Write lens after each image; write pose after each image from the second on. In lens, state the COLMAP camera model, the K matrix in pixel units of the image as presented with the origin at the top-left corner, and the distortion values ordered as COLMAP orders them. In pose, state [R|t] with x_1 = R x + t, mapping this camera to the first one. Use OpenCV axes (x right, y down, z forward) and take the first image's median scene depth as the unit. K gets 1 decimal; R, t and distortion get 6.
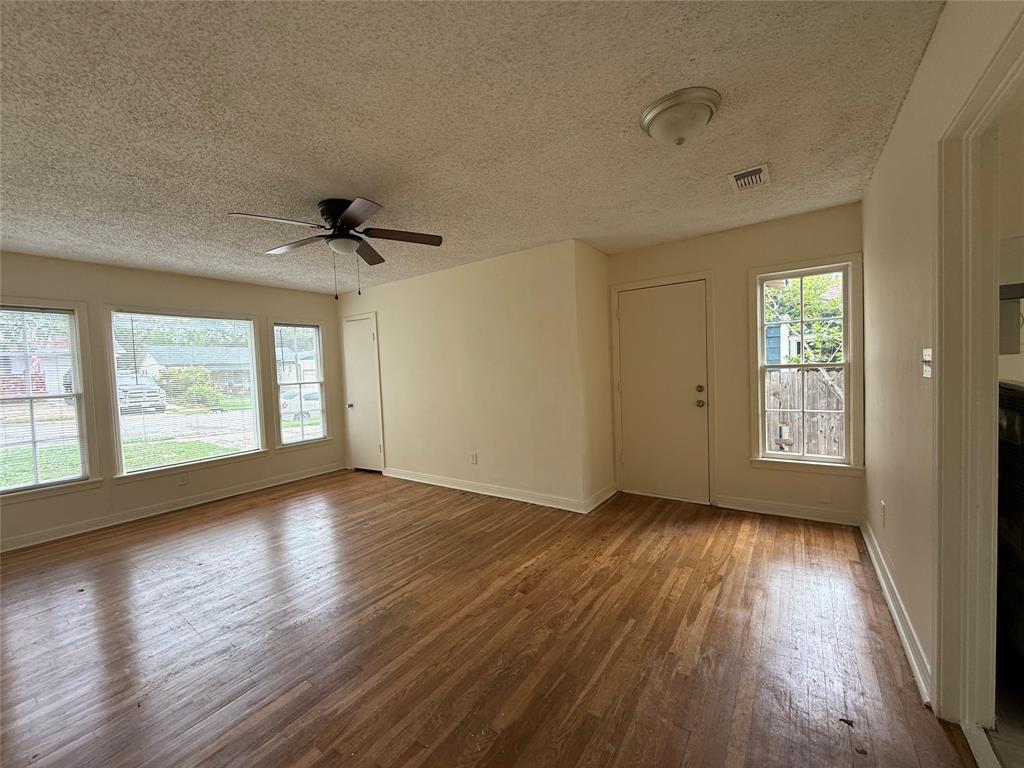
lens RADIAL K [[407.7, 0, 513.2], [0, 407.7, 381.2], [0, 0, 1]] dist [-0.000079, 0.000261]
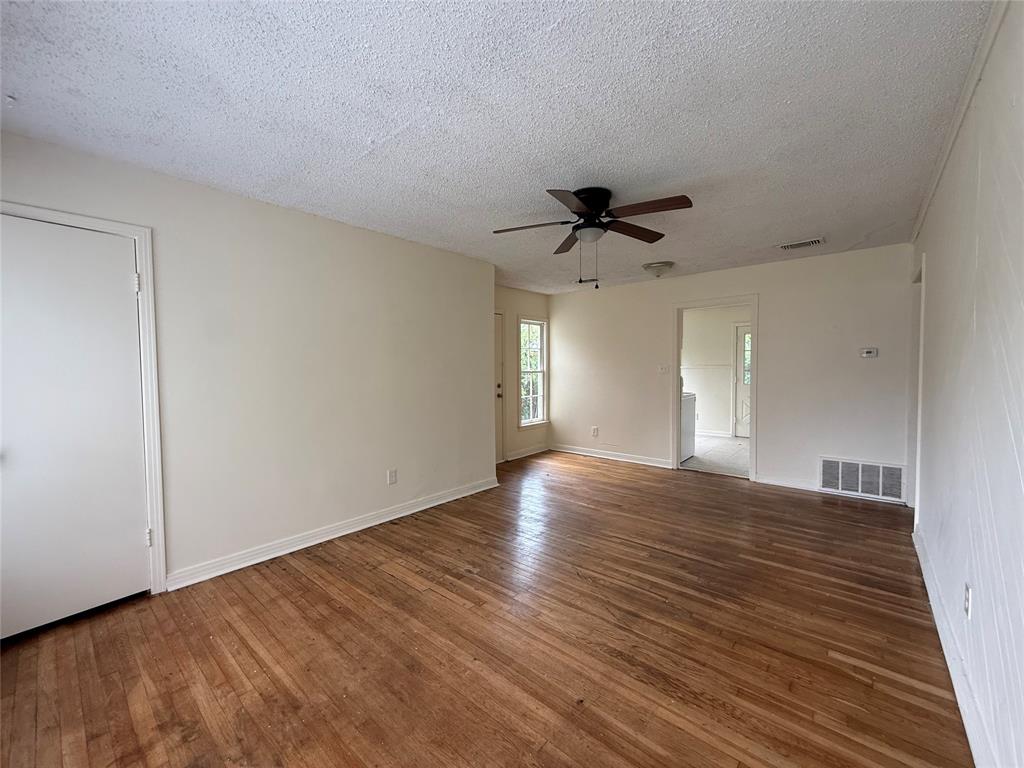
lens RADIAL K [[407.7, 0, 510.8], [0, 407.7, 385.7], [0, 0, 1]] dist [-0.000079, 0.000261]
pose [[0.104412, -0.001503, 0.994533, -1.015813], [0.036863, 0.999318, -0.002360, 0.022469], [-0.993851, 0.036908, 0.104396, 0.788176]]
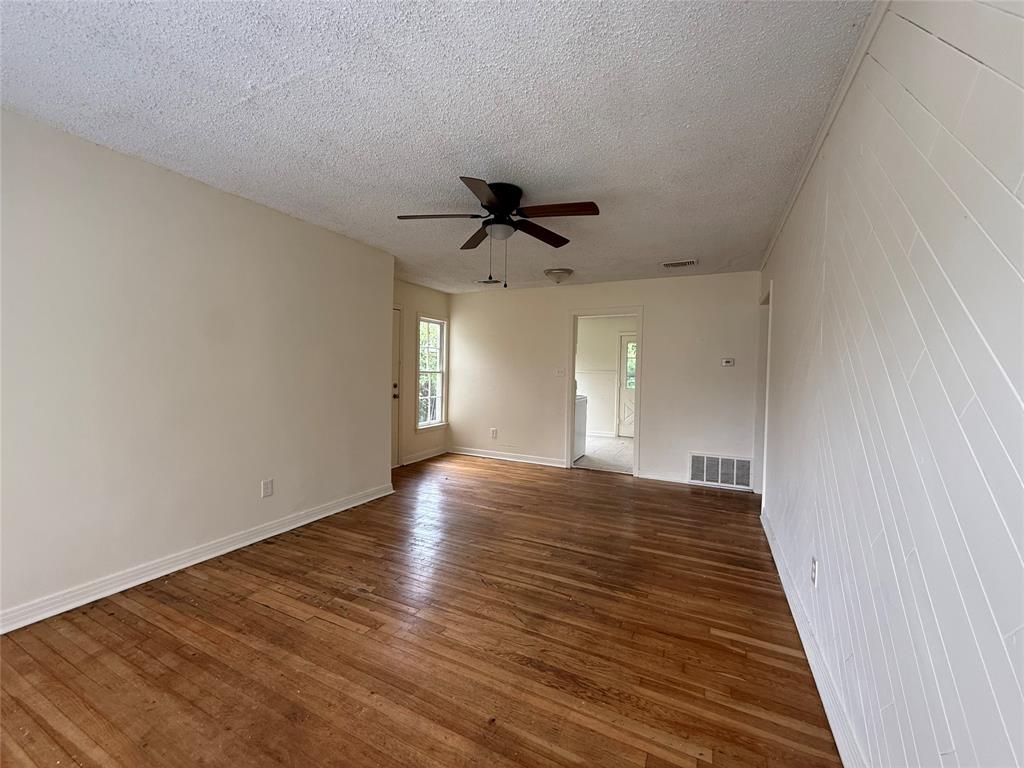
lens RADIAL K [[407.7, 0, 511.5], [0, 407.7, 385.1], [0, 0, 1]] dist [-0.000079, 0.000261]
pose [[-0.154266, 0.005421, 0.988014, -0.984876], [0.020096, 0.999795, -0.002348, 0.026855], [-0.987825, 0.019493, -0.154344, 0.808253]]
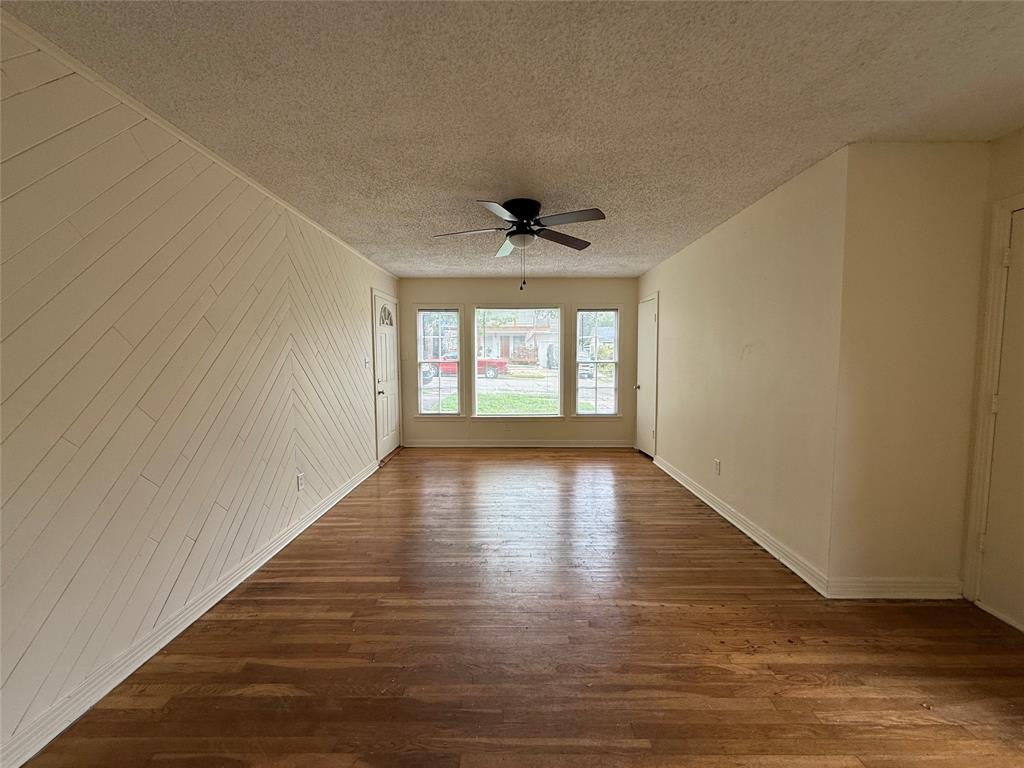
lens RADIAL K [[407.7, 0, 512.1], [0, 407.7, 383.0], [0, 0, 1]] dist [-0.000079, 0.000261]
pose [[0.570145, 0.095592, -0.815964, 0.363422], [-0.050045, 0.995404, 0.081645, -0.025329], [0.820018, -0.005715, 0.572308, 0.243413]]
